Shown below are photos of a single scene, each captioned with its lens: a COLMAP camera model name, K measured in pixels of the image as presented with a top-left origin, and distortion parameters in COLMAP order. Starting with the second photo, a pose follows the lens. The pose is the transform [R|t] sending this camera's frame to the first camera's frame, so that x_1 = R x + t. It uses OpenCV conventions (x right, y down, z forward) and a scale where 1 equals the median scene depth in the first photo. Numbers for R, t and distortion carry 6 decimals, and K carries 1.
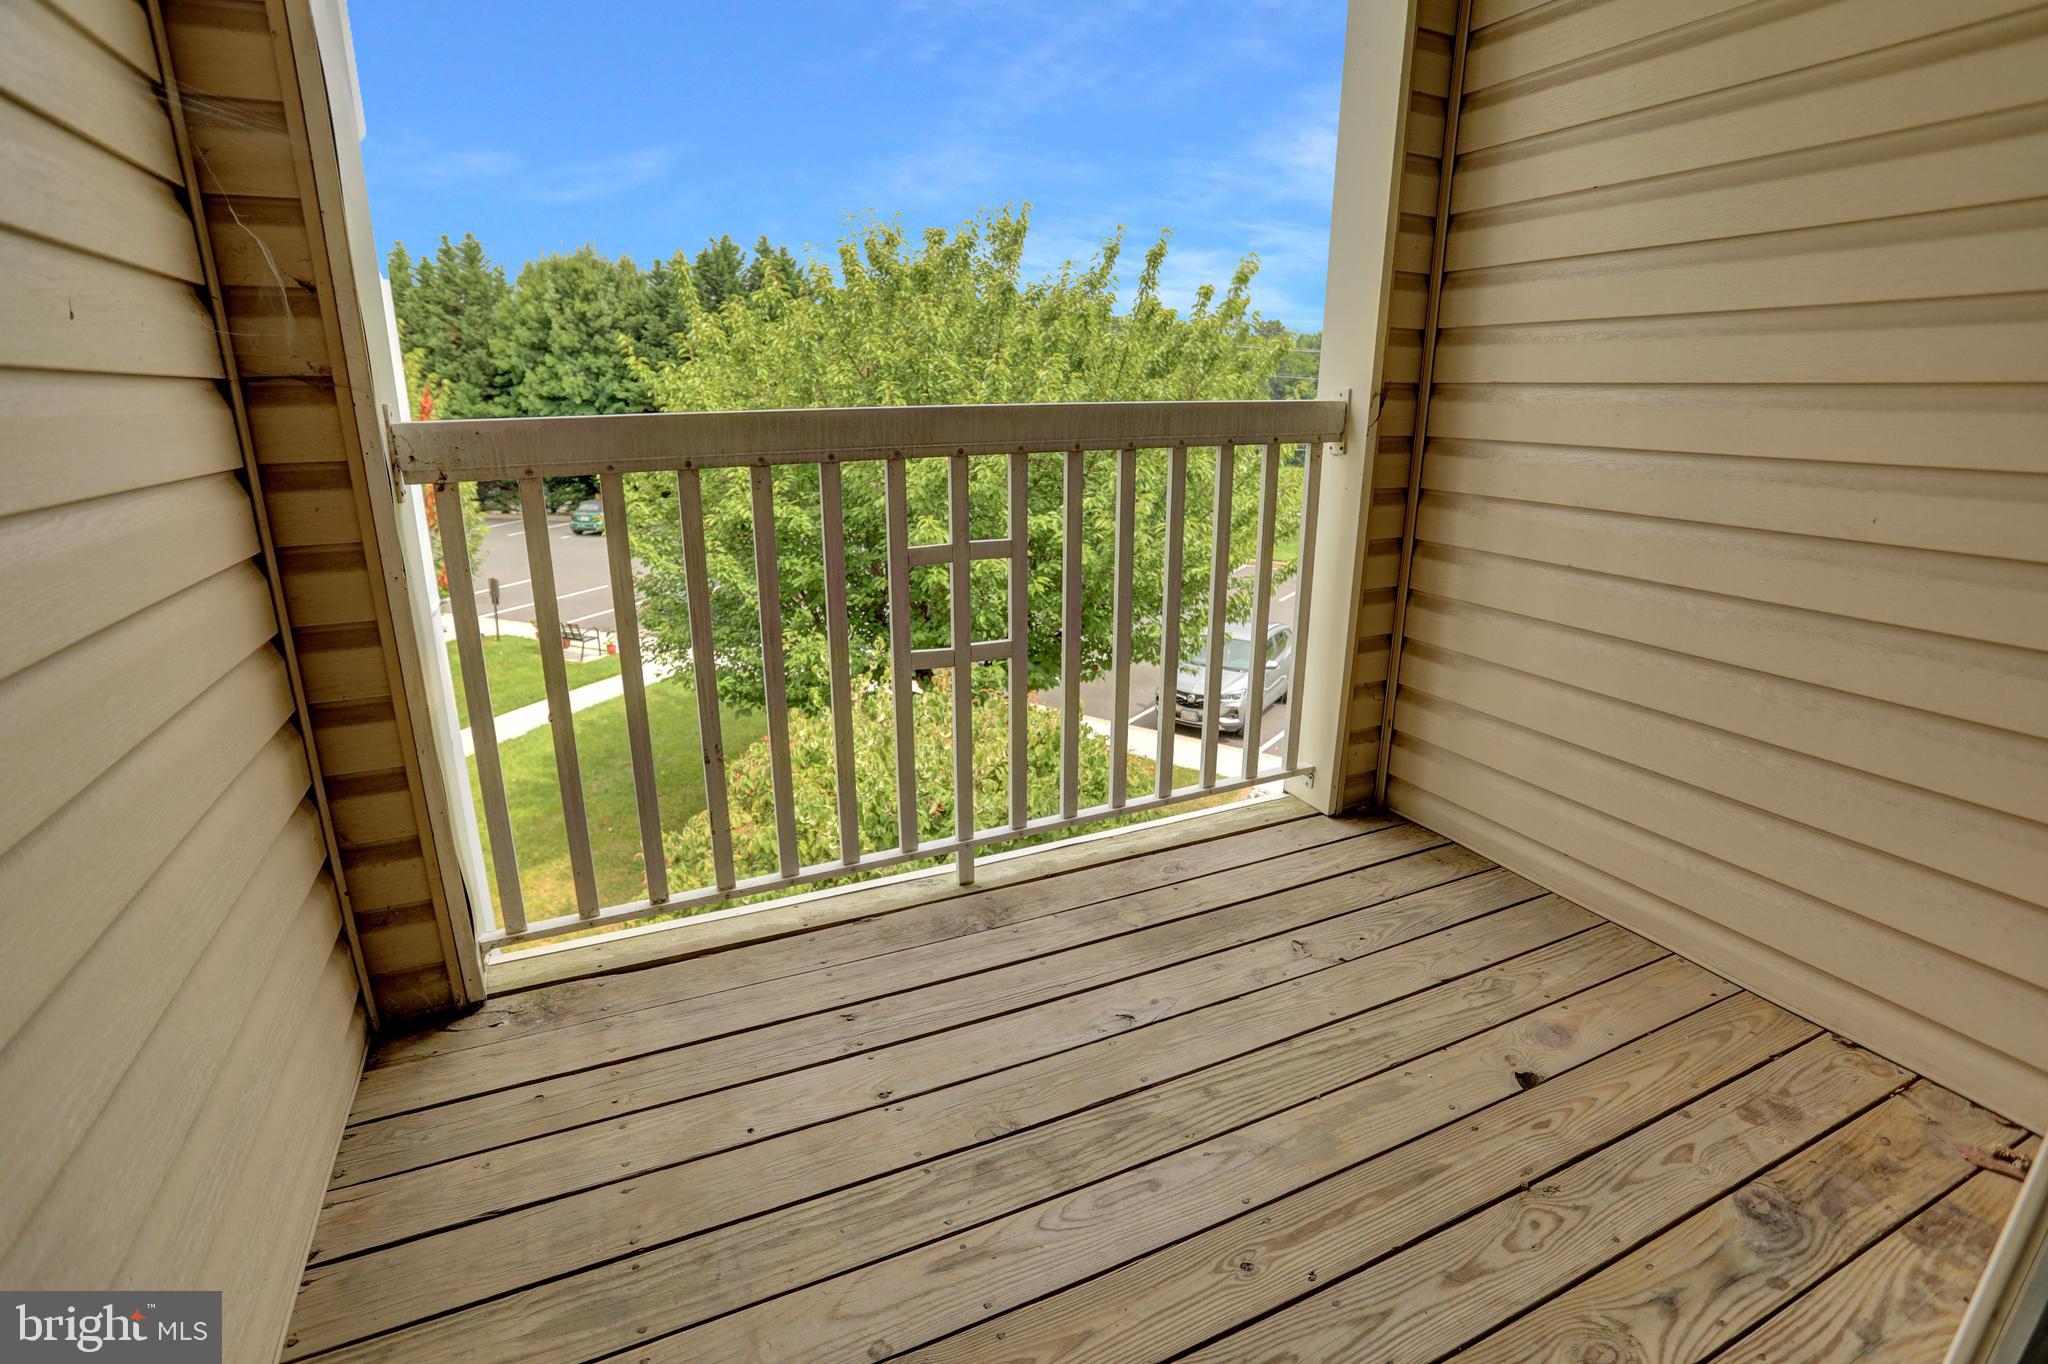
lens RADIAL K [[975.0, 0, 1024.0], [0, 975.0, 682.0], [0, 0, 1]] dist [-0.062368, 0.031362]
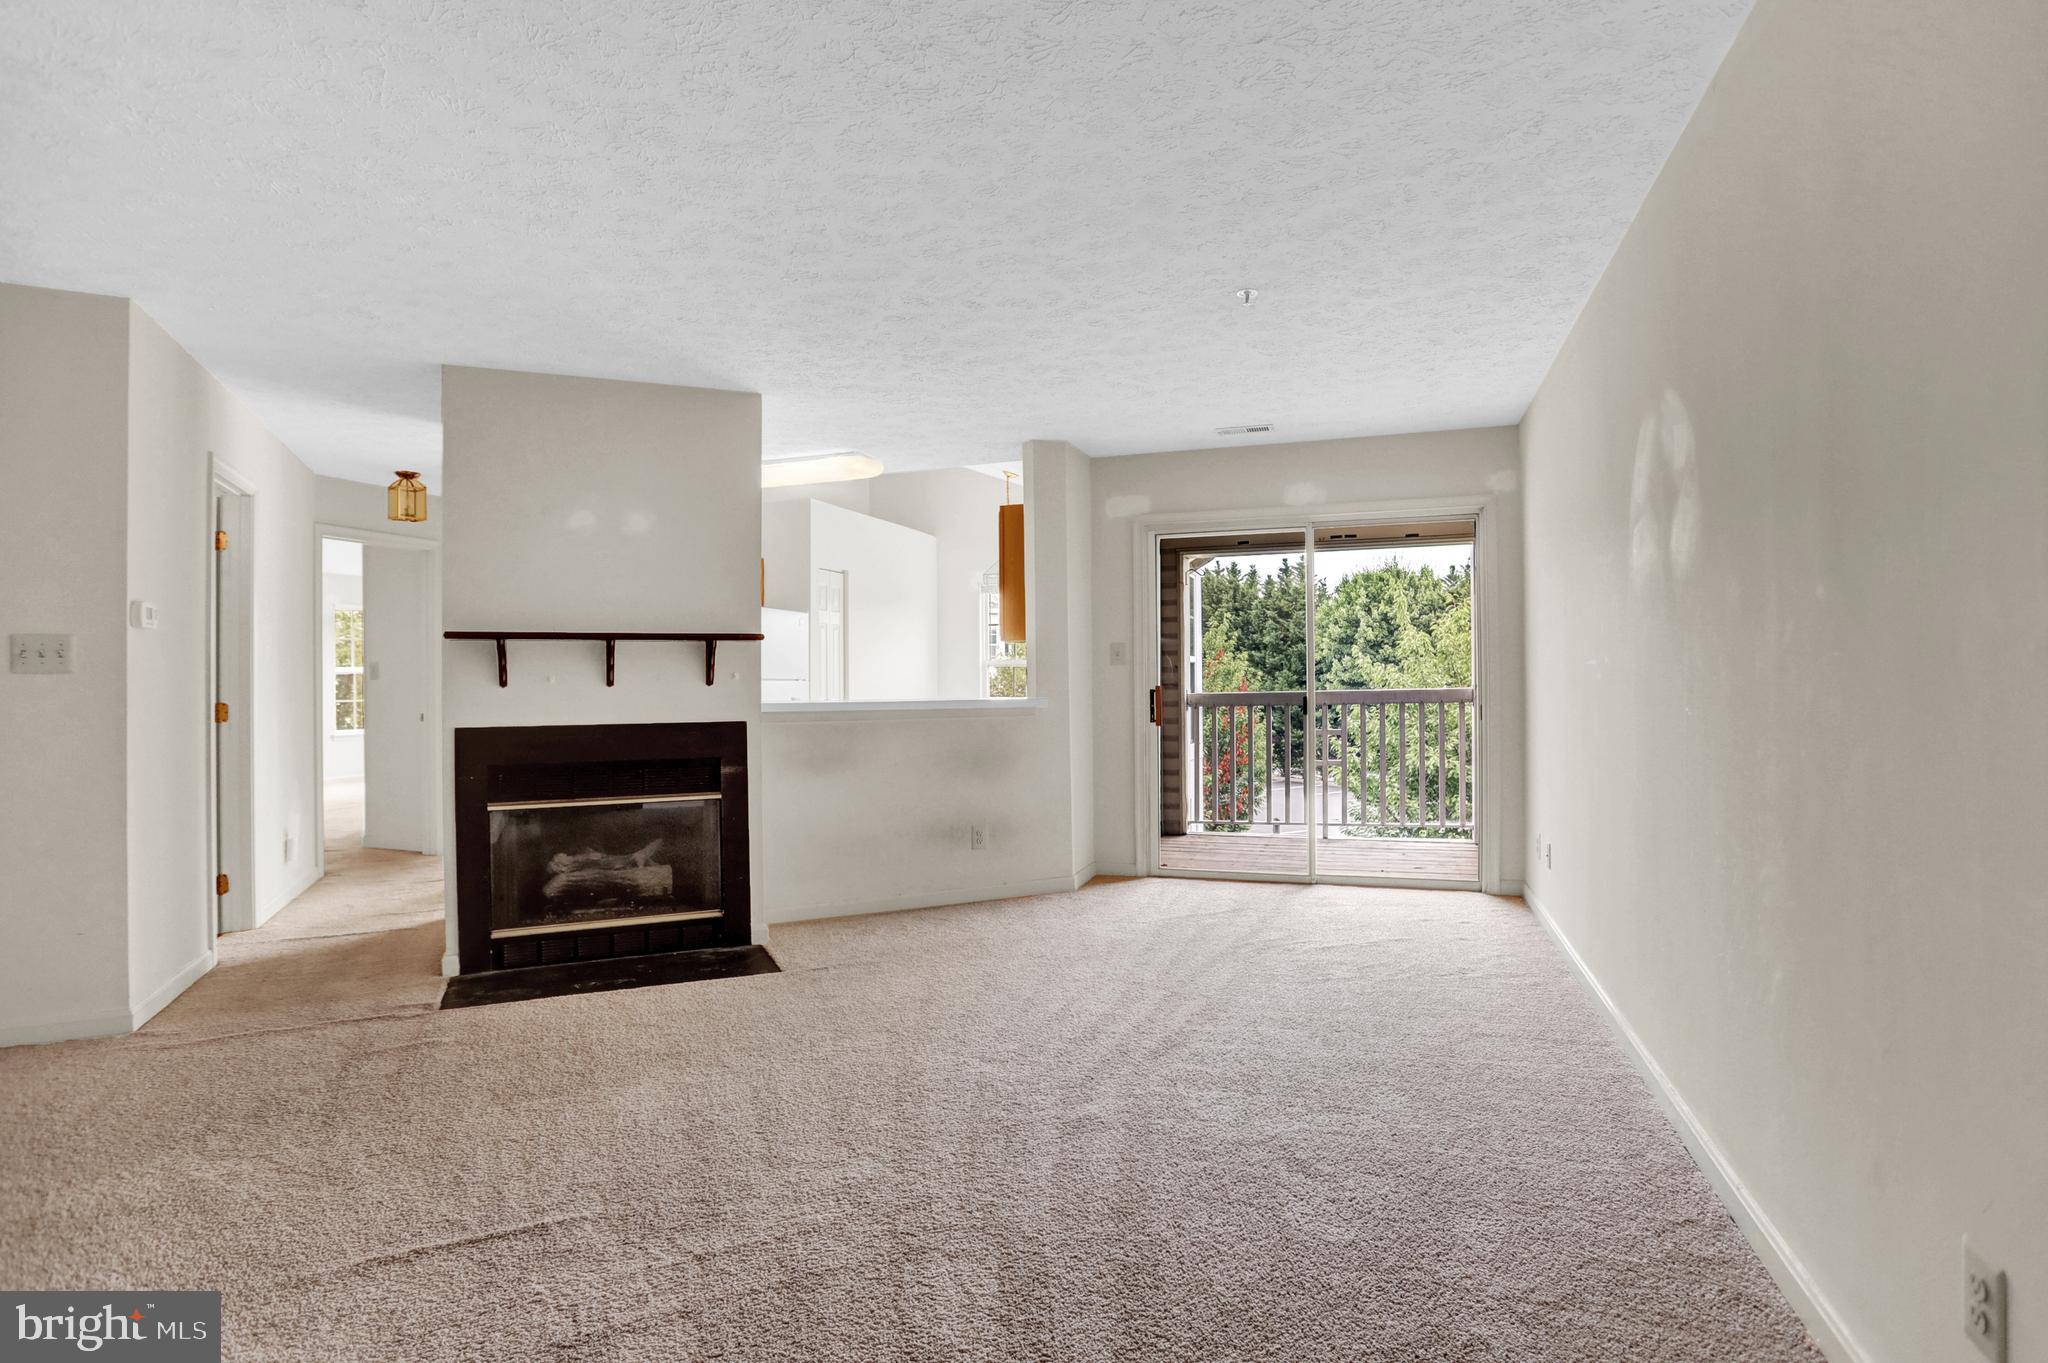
lens RADIAL K [[1012.8, 0, 1024.0], [0, 1012.8, 681.5], [0, 0, 1]] dist [-0.050323, -0.000086]
pose [[0.713467, -0.009058, -0.700630, 0.332306], [-0.190561, 0.959719, -0.206460, 0.125786], [0.674278, 0.280815, 0.683002, -0.437021]]
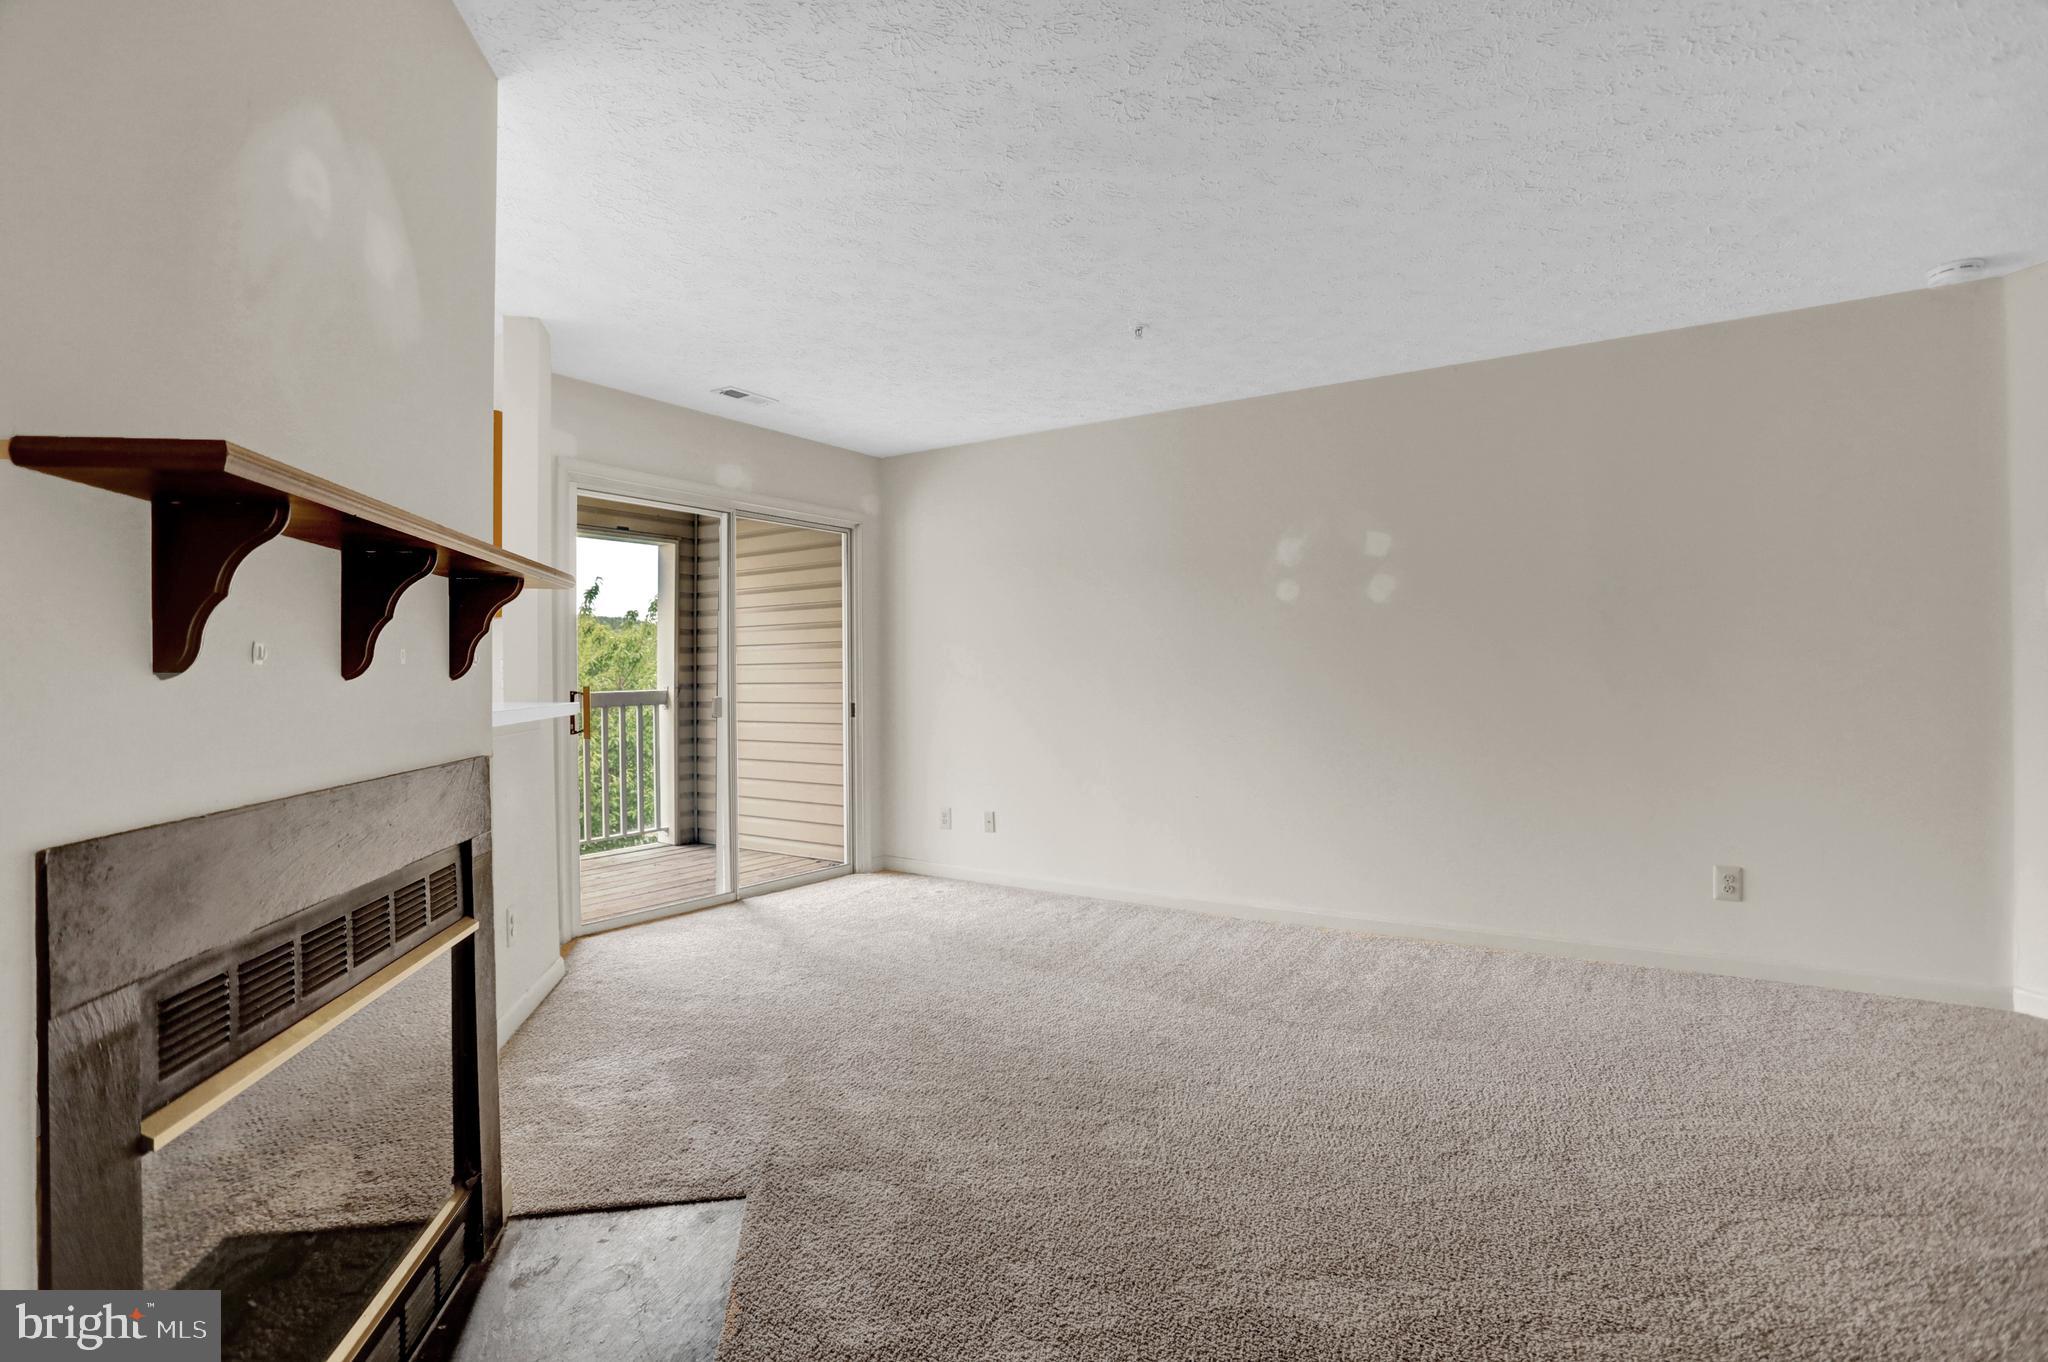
lens RADIAL K [[992.6, 0, 1028.0], [0, 992.6, 681.0], [0, 0, 1]] dist [-0.070958, 0.033949]
pose [[0.856379, -0.009859, 0.516254, -0.056654], [0.157272, 0.957292, -0.242607, 0.125782], [-0.491814, 0.288955, 0.821355, -0.435838]]
